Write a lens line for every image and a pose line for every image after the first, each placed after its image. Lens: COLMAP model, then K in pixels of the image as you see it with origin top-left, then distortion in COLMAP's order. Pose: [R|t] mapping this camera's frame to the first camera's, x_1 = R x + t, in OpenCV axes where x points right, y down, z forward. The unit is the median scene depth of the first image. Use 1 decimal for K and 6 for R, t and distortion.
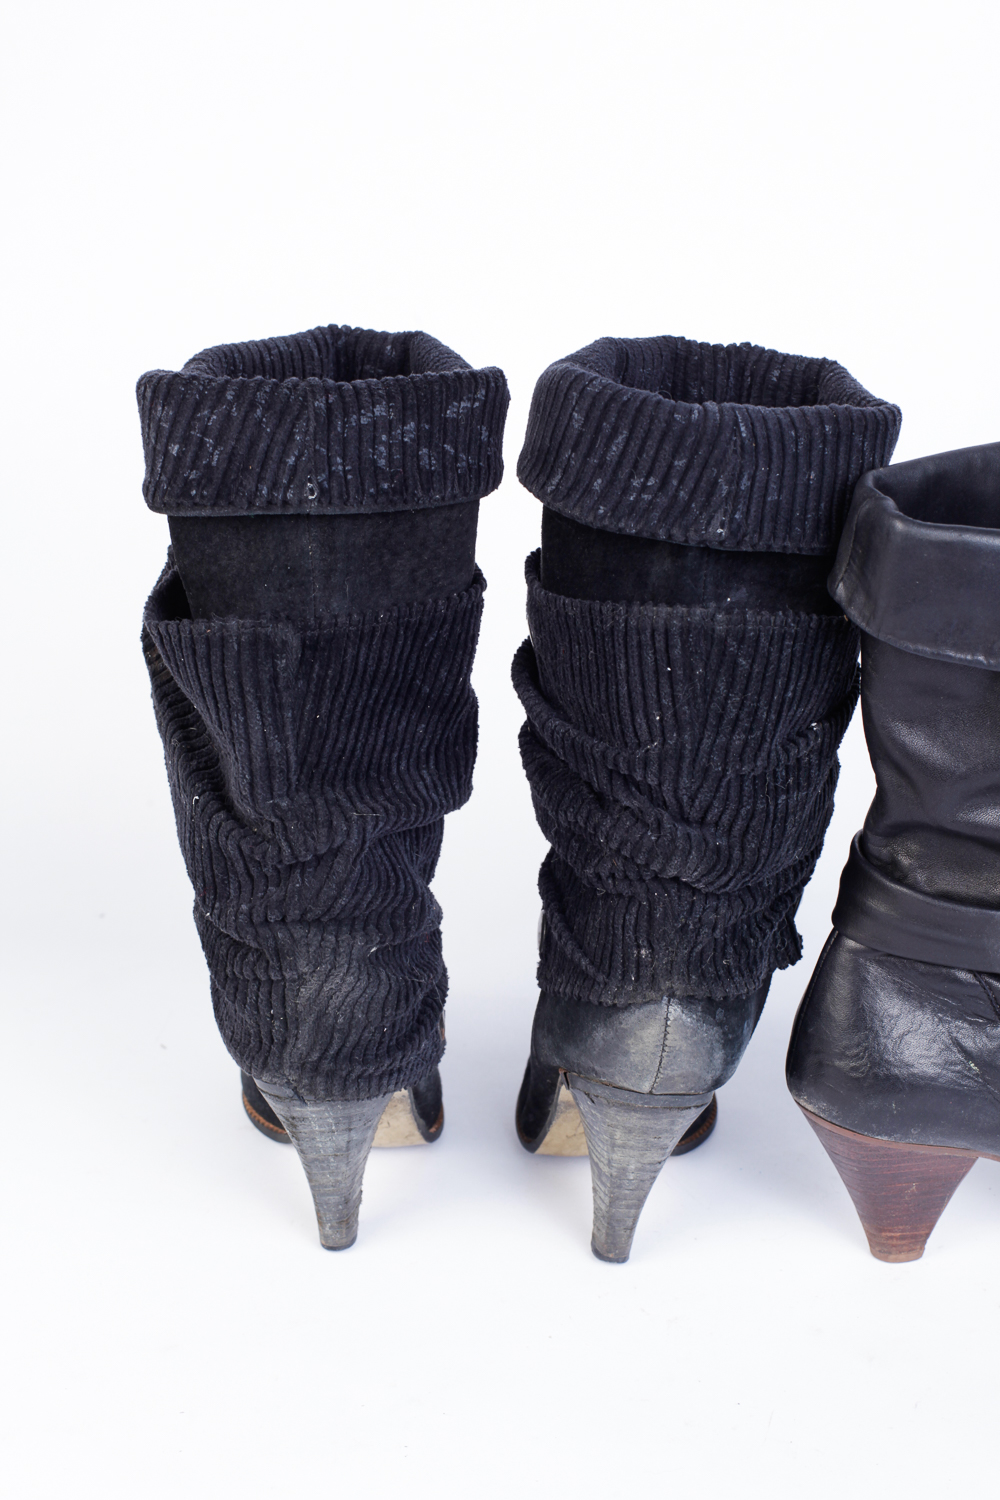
lens RADIAL K [[2348.5, 0, 502.3], [0, 2348.5, 751.2], [0, 0, 1]] dist [-0.163286, 0.000000]
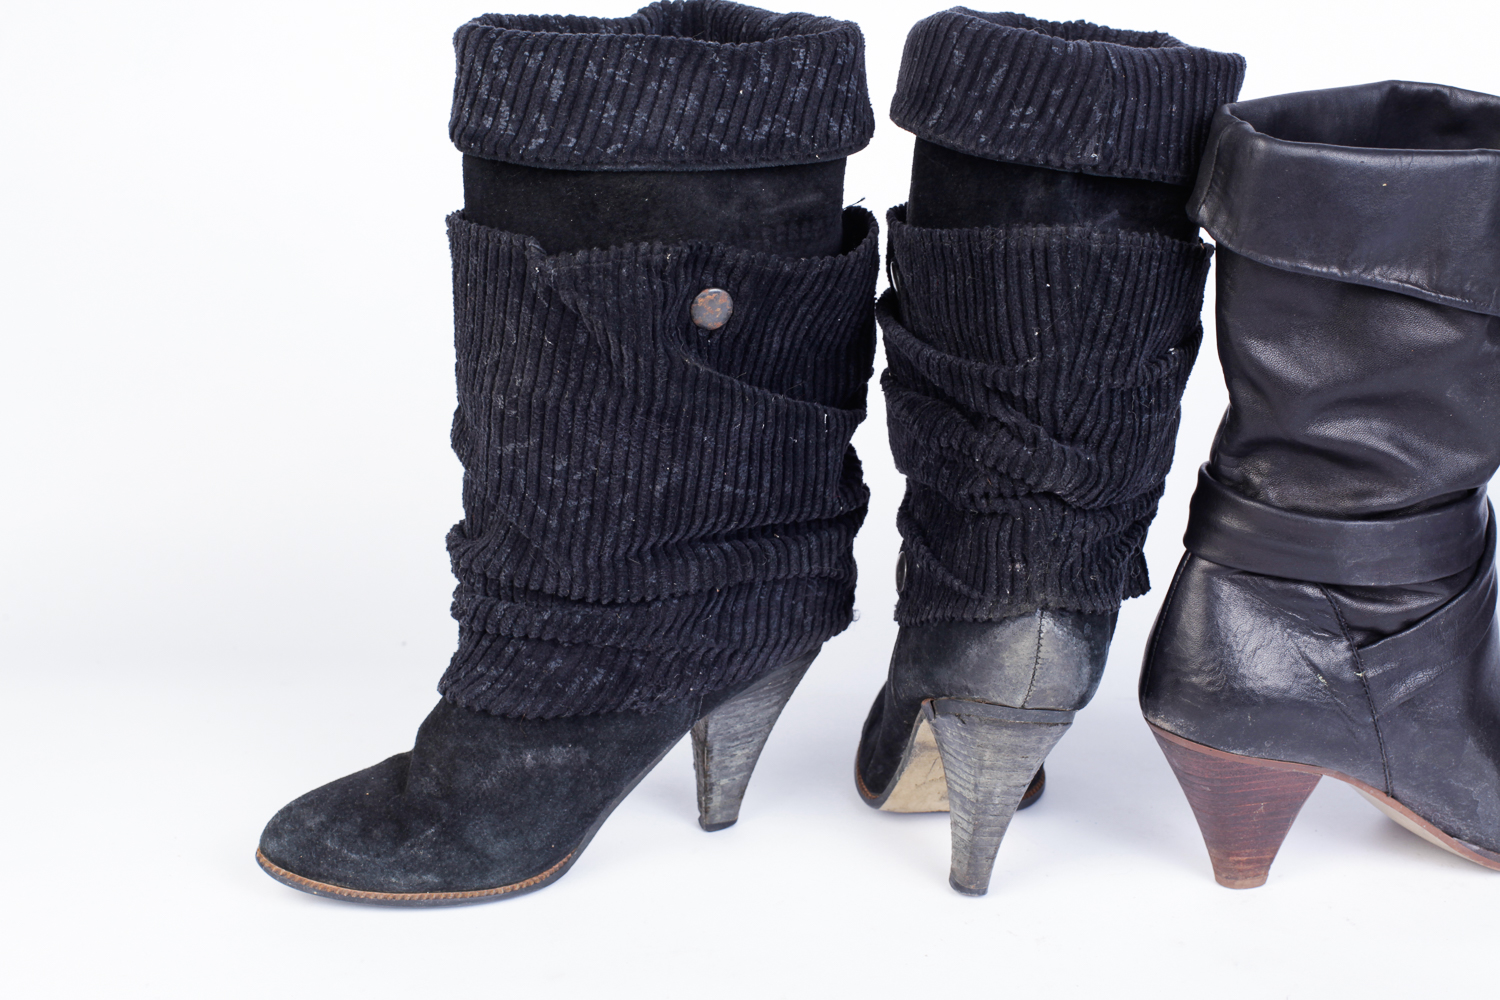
lens RADIAL K [[2348.5, 0, 747.2], [0, 2348.5, 500.3], [0, 0, 1]] dist [-0.163286, 0.000000]
pose [[0.997580, -0.009137, 0.068928, -0.134390], [0.015186, 0.996026, -0.087759, 0.147703], [-0.067852, 0.088594, 0.993754, -0.041672]]
